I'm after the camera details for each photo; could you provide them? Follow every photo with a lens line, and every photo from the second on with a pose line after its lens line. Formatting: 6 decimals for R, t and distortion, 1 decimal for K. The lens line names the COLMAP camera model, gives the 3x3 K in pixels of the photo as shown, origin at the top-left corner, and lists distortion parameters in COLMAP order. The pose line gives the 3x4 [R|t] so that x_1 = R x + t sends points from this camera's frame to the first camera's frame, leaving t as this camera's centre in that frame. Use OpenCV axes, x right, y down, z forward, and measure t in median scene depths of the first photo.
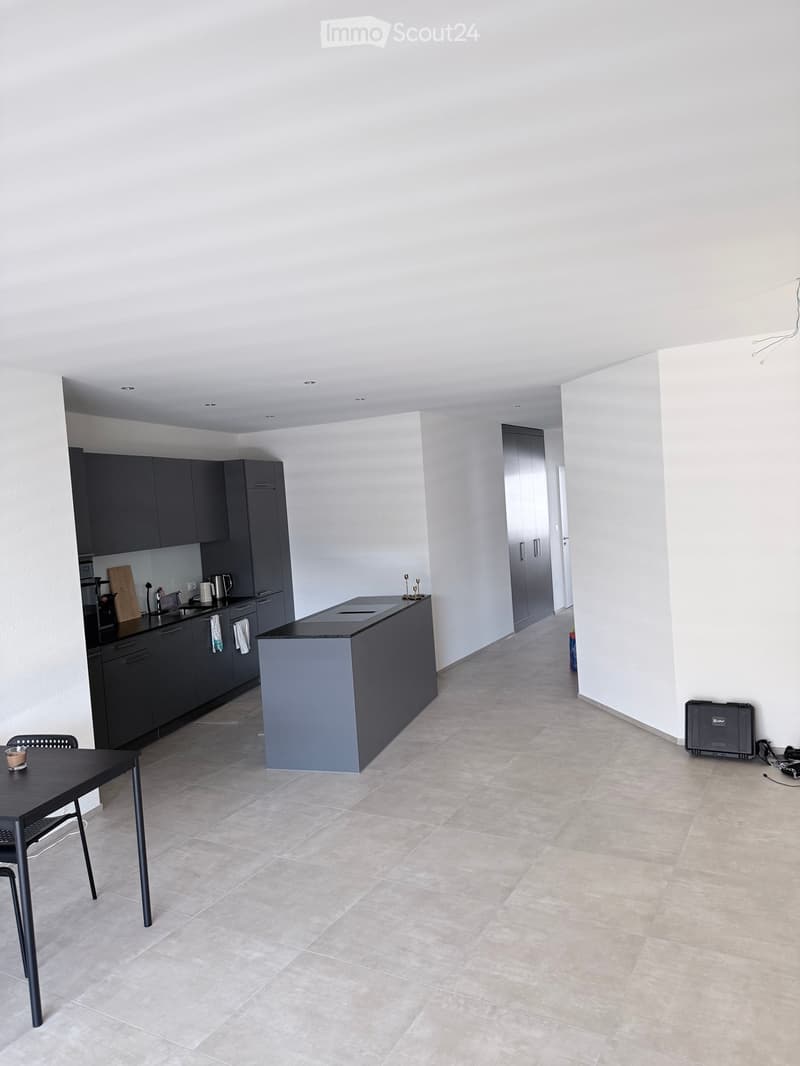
lens RADIAL K [[754.7, 0, 410.1], [0, 754.7, 531.2], [0, 0, 1]] dist [0.096535, -0.112107]
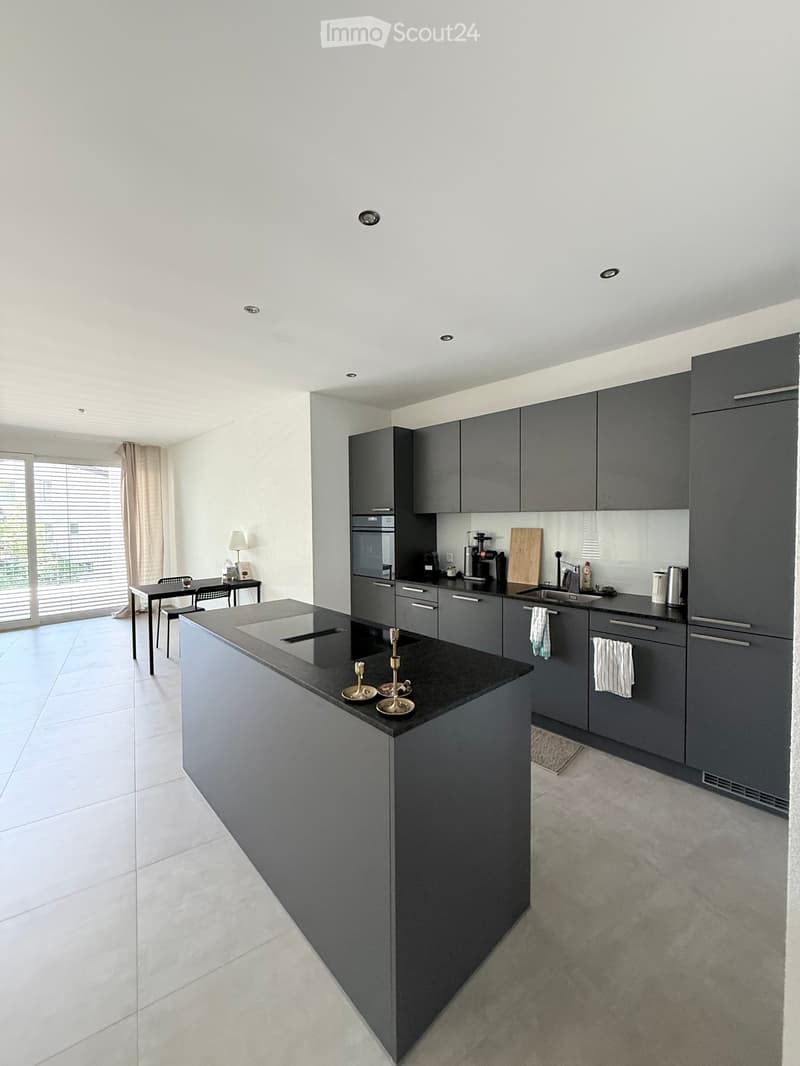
lens RADIAL K [[428.2, 0, 402.2], [0, 428.2, 532.0], [0, 0, 1]] dist [0.003158, 0.000384]
pose [[-0.484155, 0.102237, -0.868989, 0.162881], [0.002089, 0.993282, 0.115696, -0.011277], [0.874980, 0.054200, -0.481116, 1.074054]]
